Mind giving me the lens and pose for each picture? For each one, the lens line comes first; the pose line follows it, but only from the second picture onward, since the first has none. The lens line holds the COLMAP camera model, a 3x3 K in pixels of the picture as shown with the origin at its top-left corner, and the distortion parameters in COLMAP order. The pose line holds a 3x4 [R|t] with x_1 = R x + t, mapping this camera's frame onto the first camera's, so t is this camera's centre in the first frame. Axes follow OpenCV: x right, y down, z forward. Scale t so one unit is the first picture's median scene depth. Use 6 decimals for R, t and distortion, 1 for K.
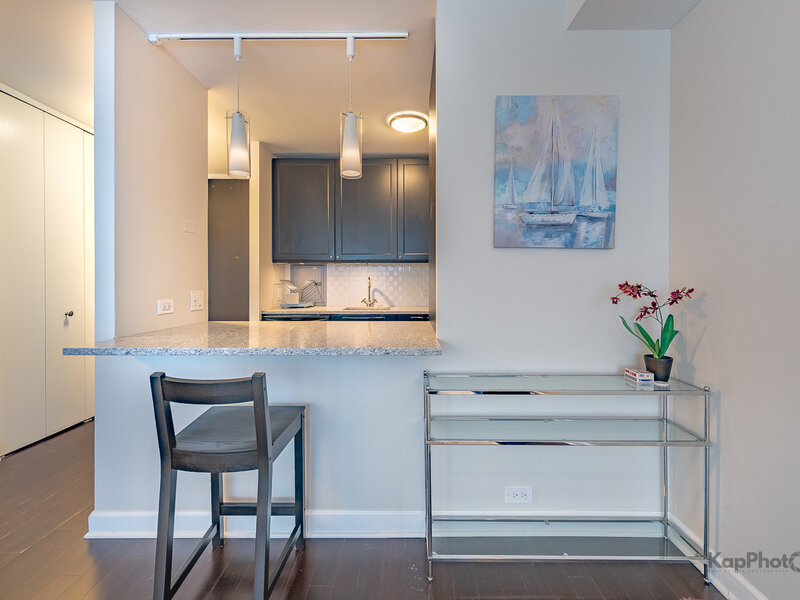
lens RADIAL K [[364.3, 0, 389.1], [0, 364.3, 285.5], [0, 0, 1]] dist [0.005599, -0.001638]
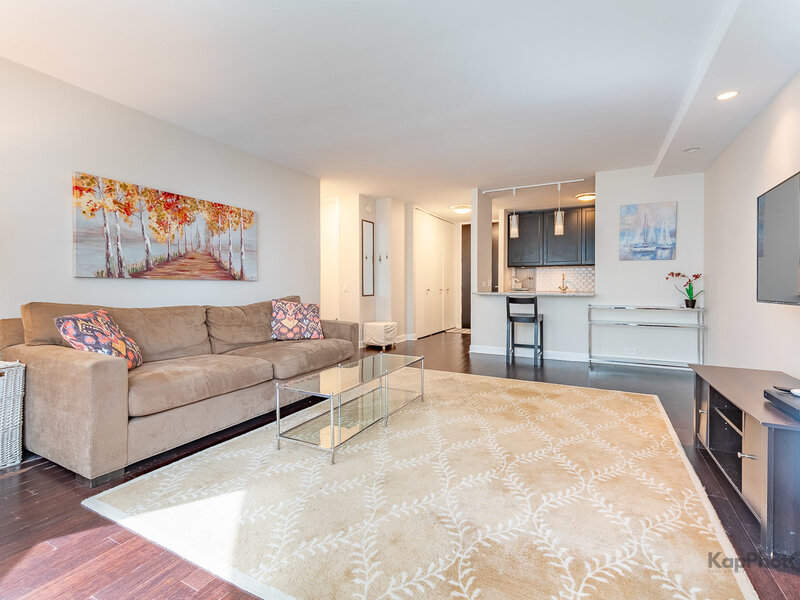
lens RADIAL K [[364.3, 0, 361.7], [0, 364.3, 285.9], [0, 0, 1]] dist [0.005599, -0.001638]
pose [[0.857413, 0.001654, -0.514626, 0.044431], [-0.004974, 0.999975, -0.005074, 0.108824], [0.514605, 0.006911, 0.857400, -2.344150]]
